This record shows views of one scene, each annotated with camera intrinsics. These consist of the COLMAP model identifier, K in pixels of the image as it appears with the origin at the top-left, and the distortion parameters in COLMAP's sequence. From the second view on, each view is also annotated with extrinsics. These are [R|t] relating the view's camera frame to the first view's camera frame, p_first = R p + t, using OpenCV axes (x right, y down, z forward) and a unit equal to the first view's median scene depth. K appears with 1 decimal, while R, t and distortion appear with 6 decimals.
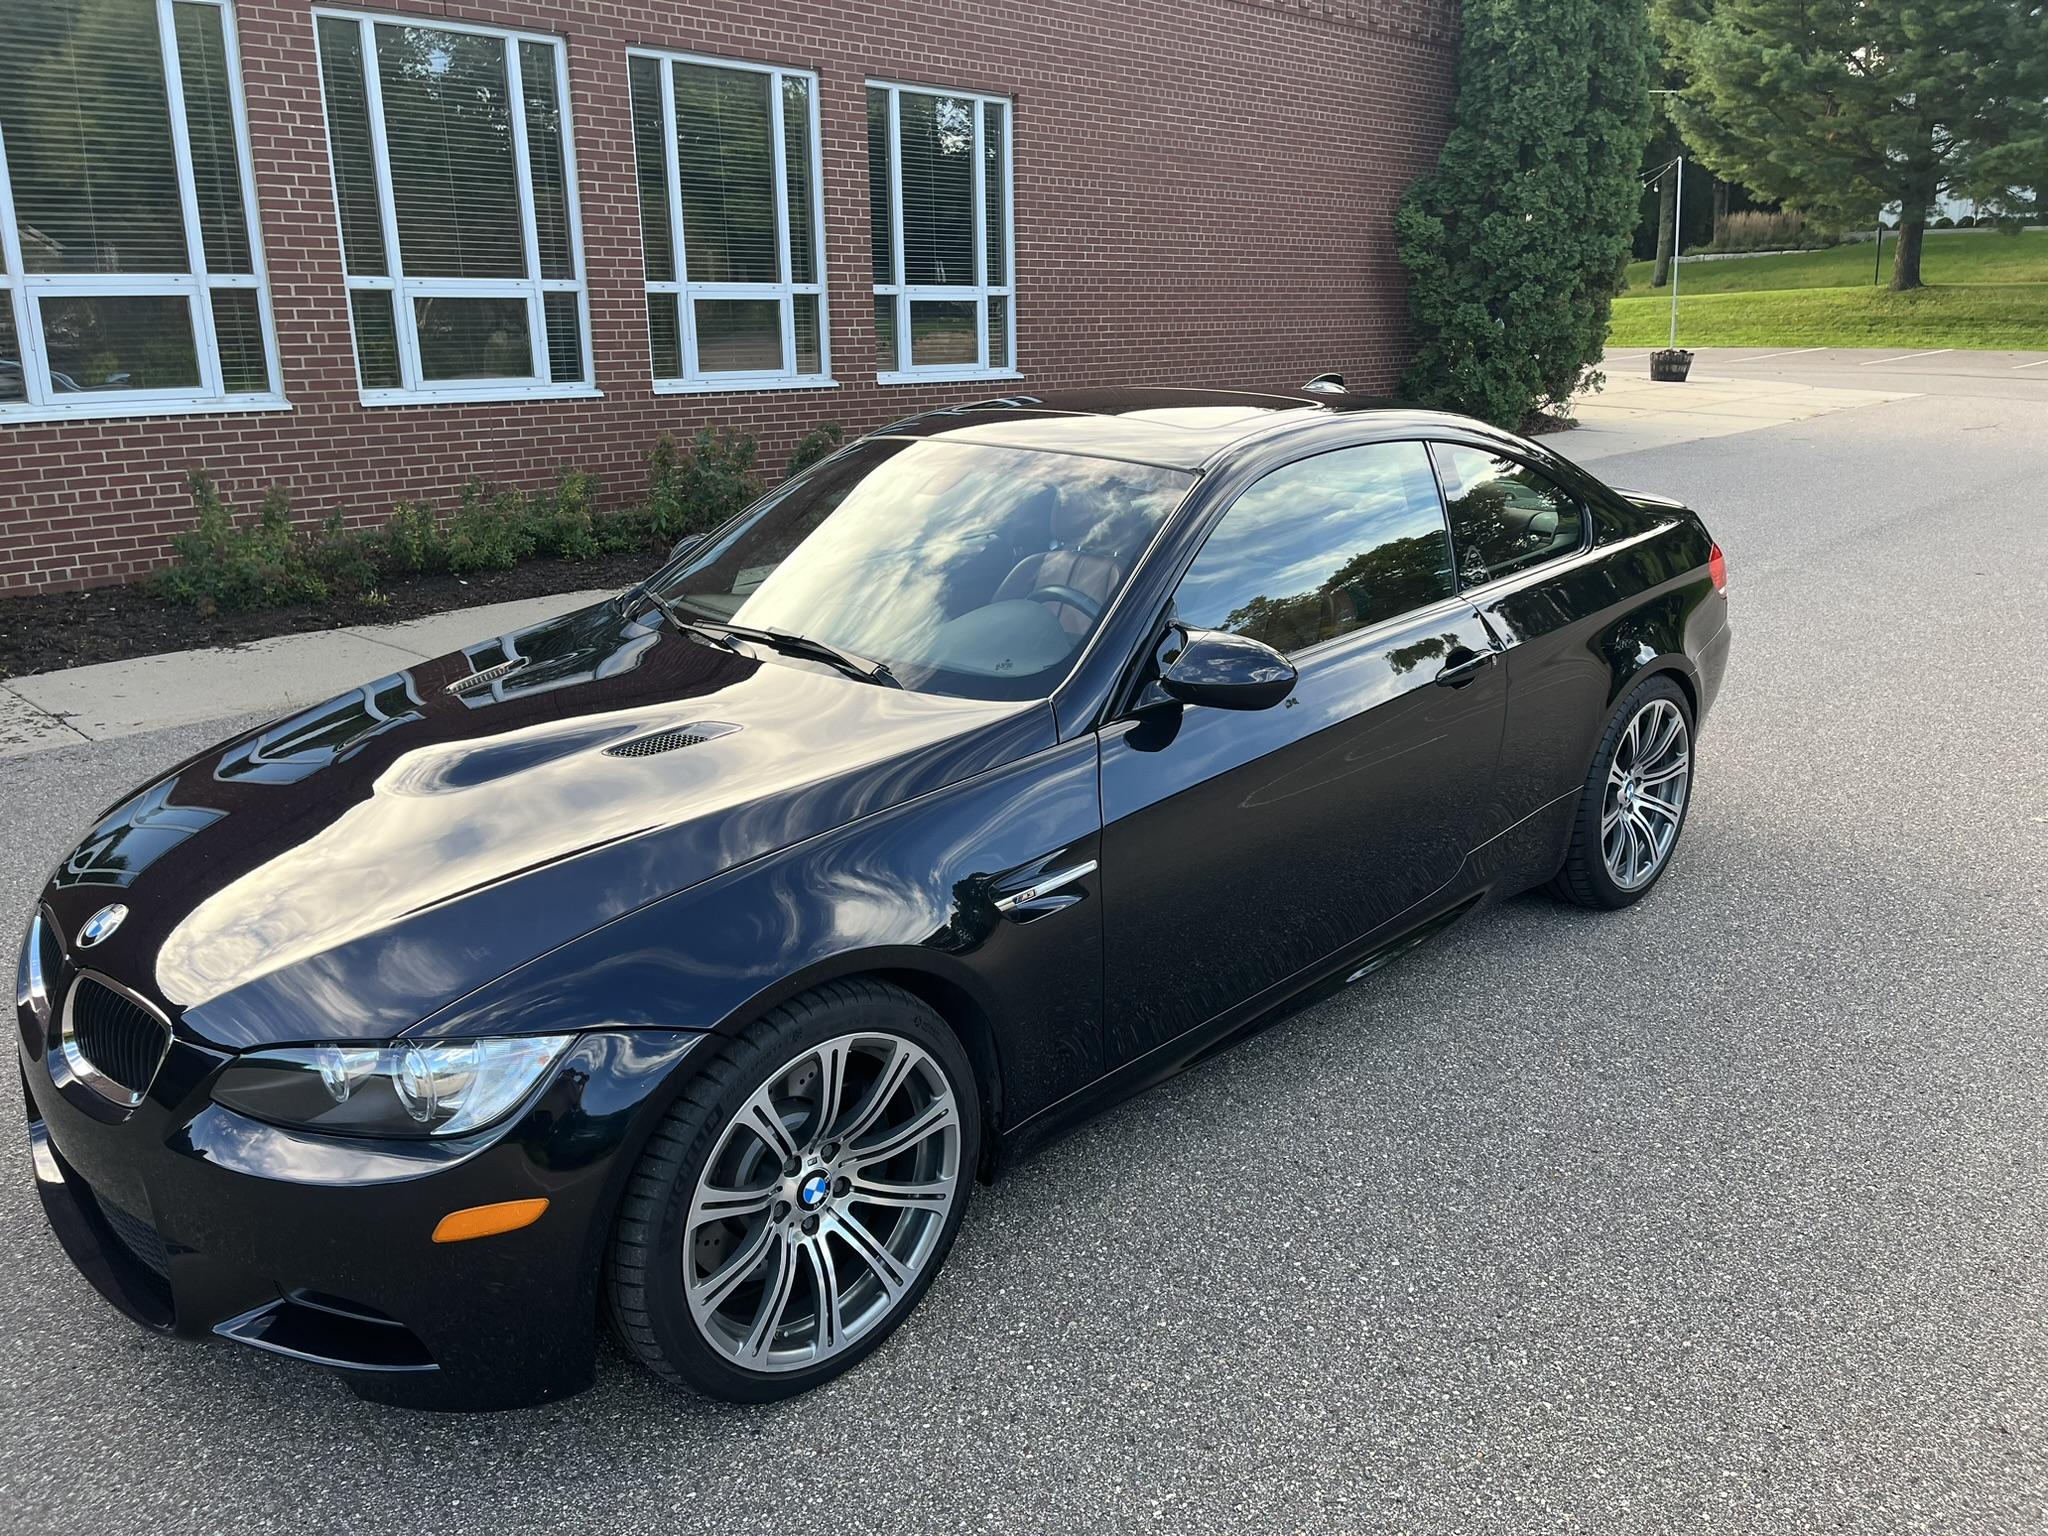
lens RADIAL K [[1539.6, 0, 1049.2], [0, 1539.6, 746.2], [0, 0, 1]] dist [0.058219, -0.074984]
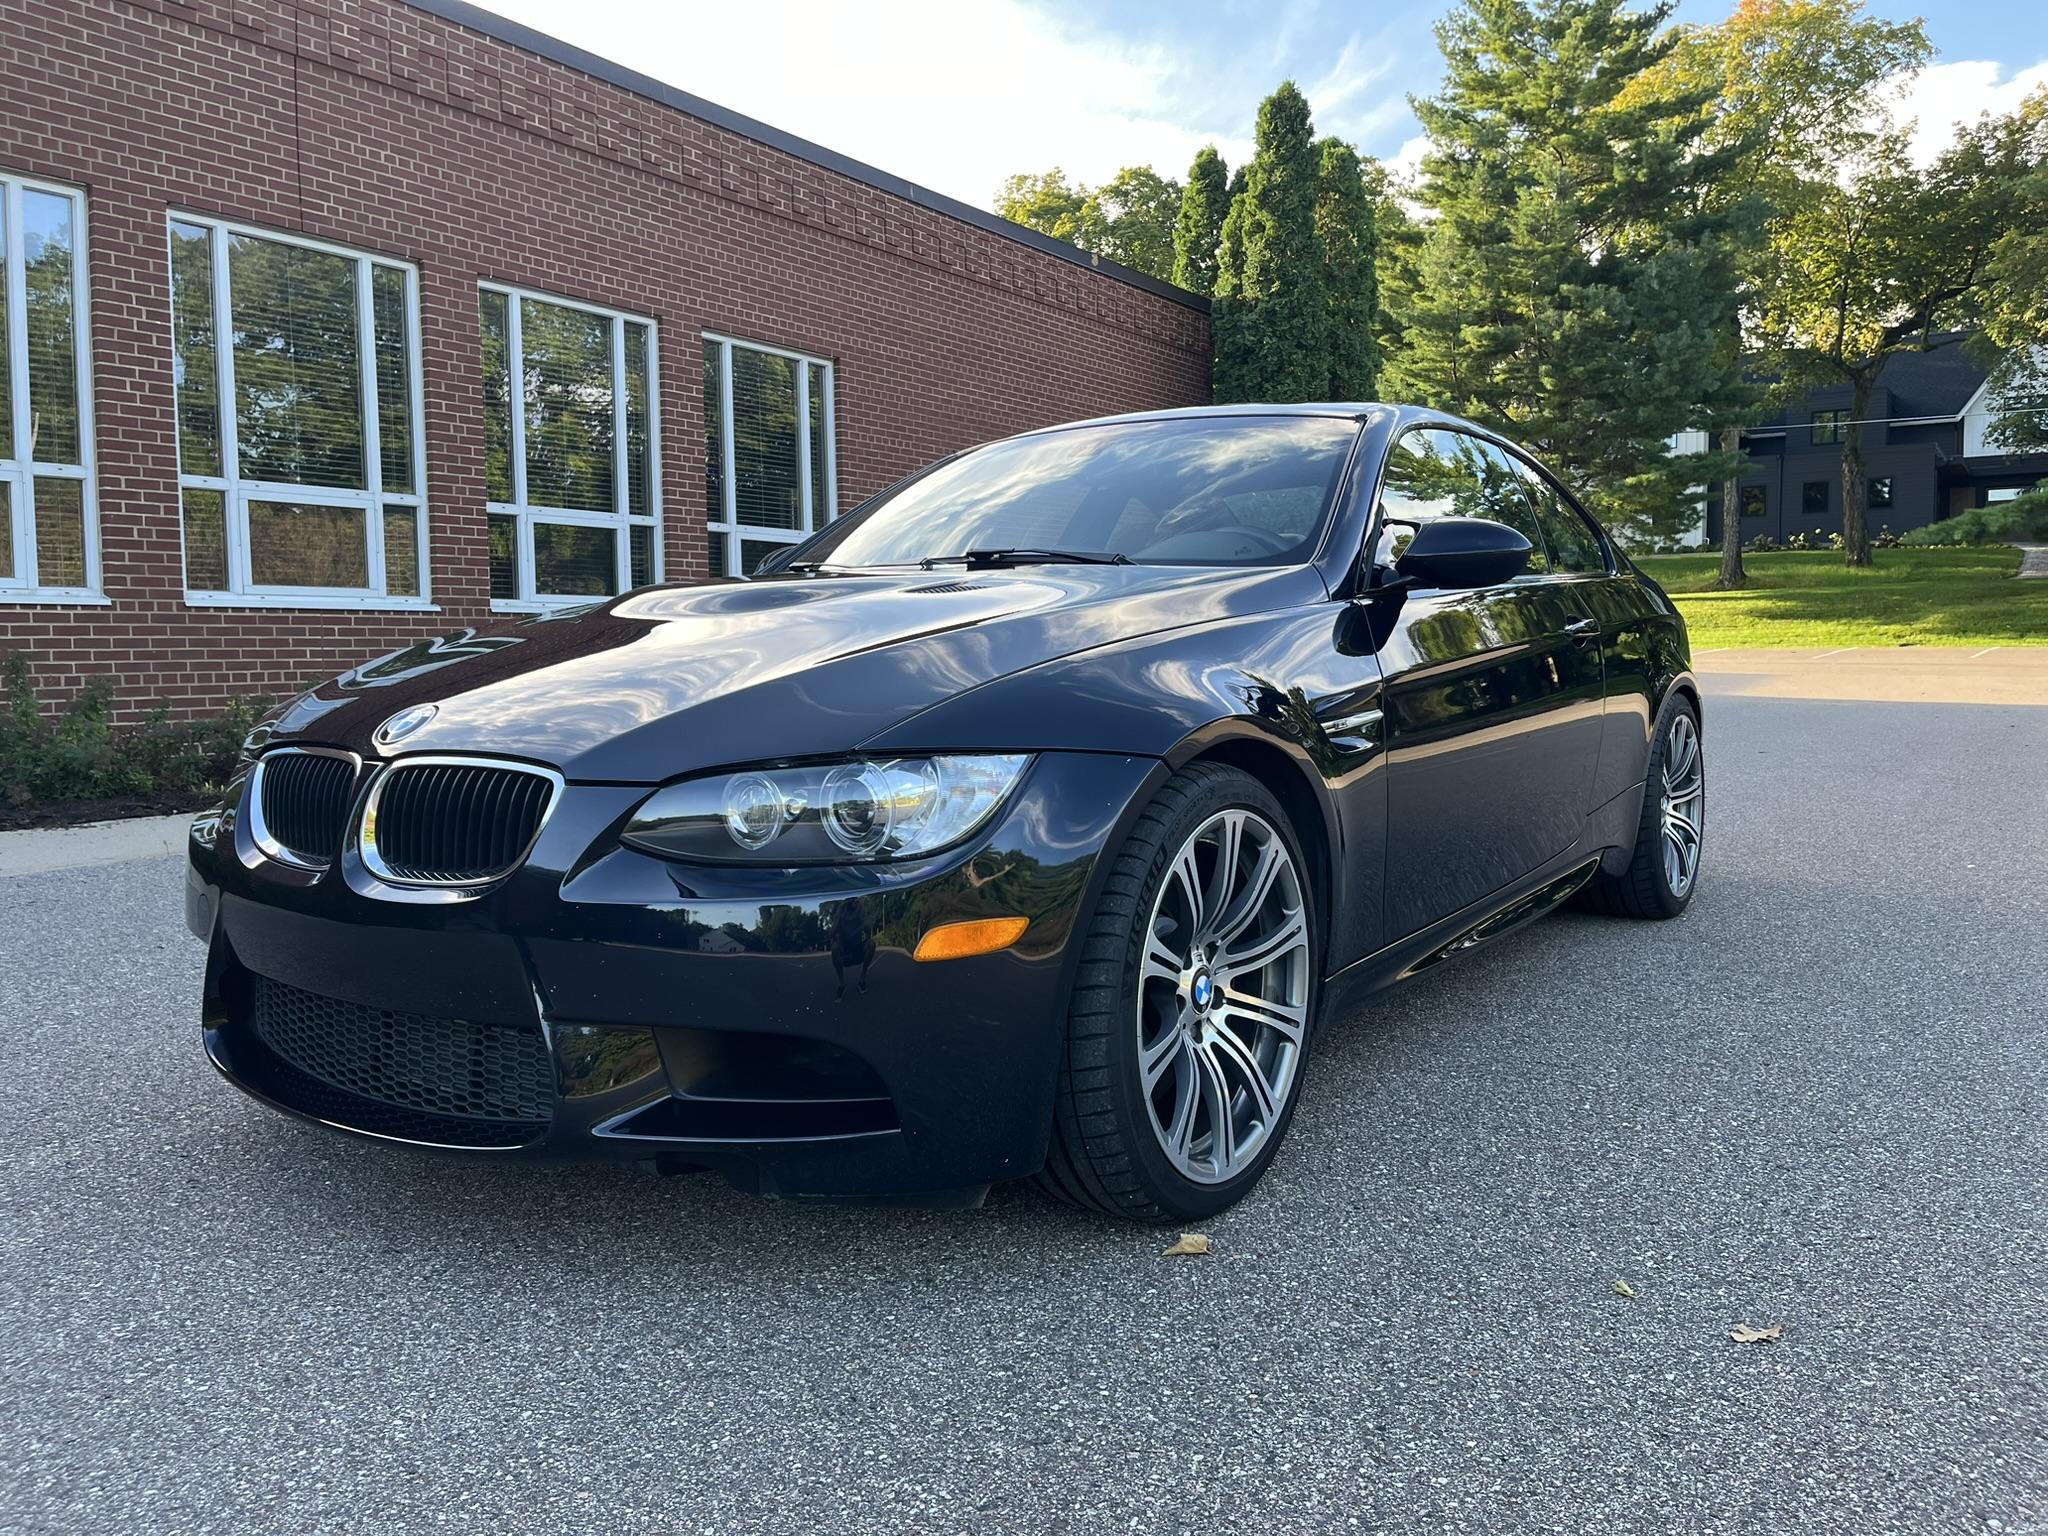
lens RADIAL K [[1539.0, 0, 1051.0], [0, 1539.0, 751.9], [0, 0, 1]] dist [0.059041, -0.080816]
pose [[0.982784, -0.014805, 0.184166, -0.076832], [0.052257, 0.978358, -0.200213, 0.061204], [-0.177216, 0.206390, 0.962288, 0.016894]]
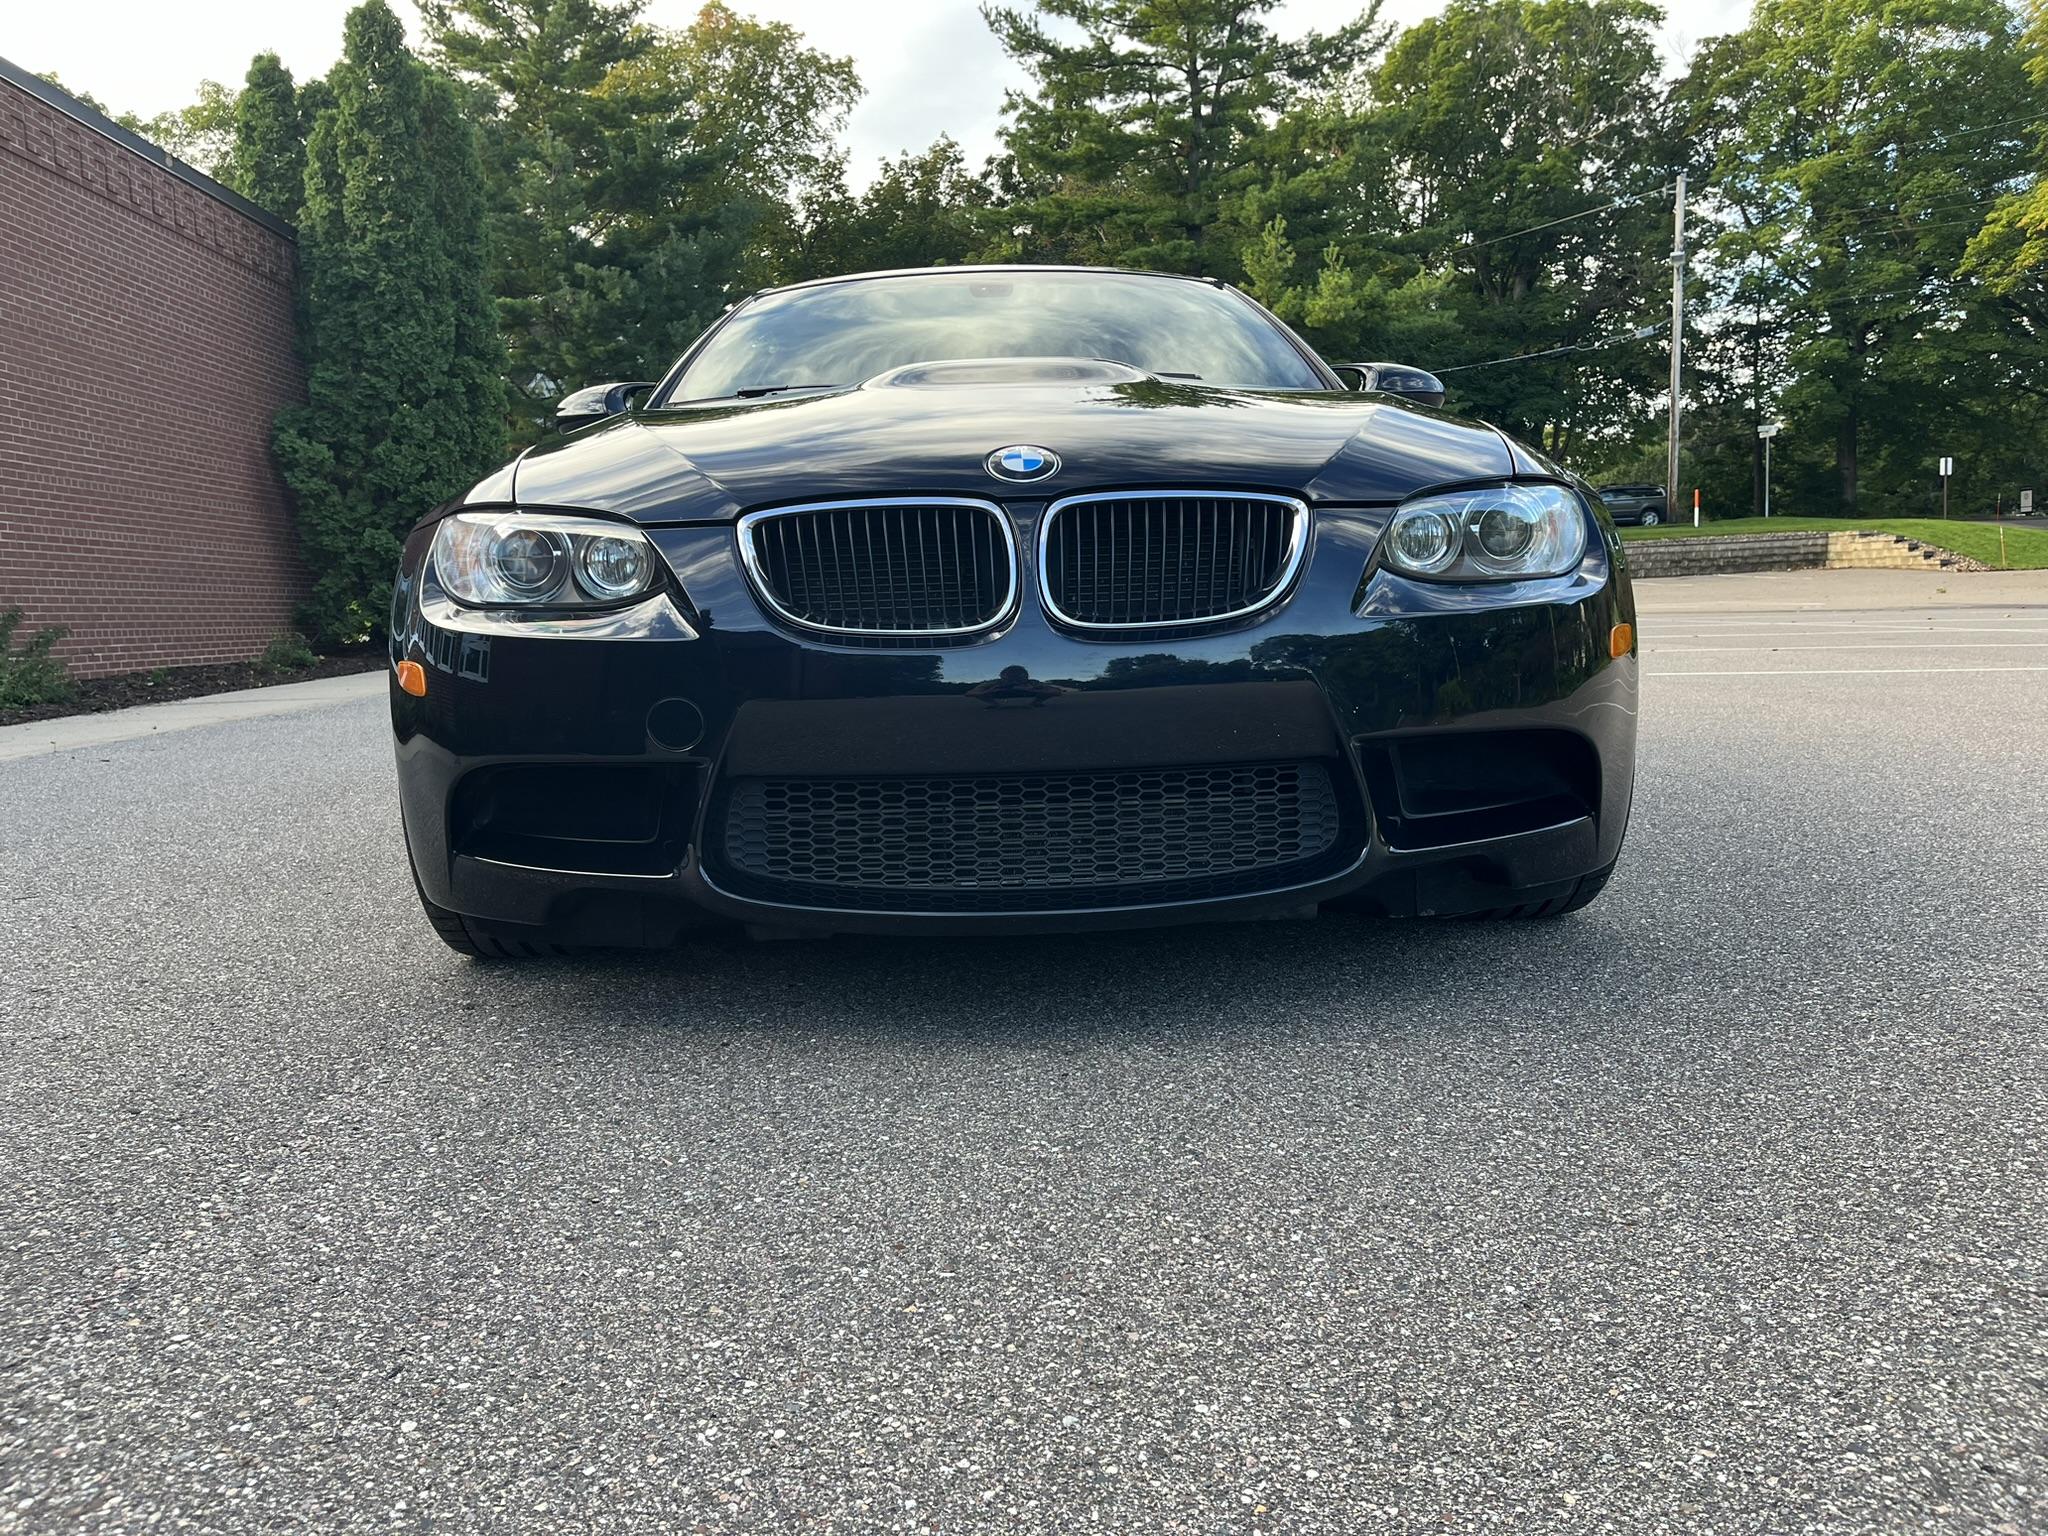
lens RADIAL K [[1527.0, 0, 1018.7], [0, 1527.0, 777.9], [0, 0, 1]] dist [0.091352, -0.125613]
pose [[0.688534, -0.100671, 0.718182, -0.220089], [0.231594, 0.968985, -0.086206, 0.062506], [-0.687230, 0.225683, 0.690495, 0.095235]]
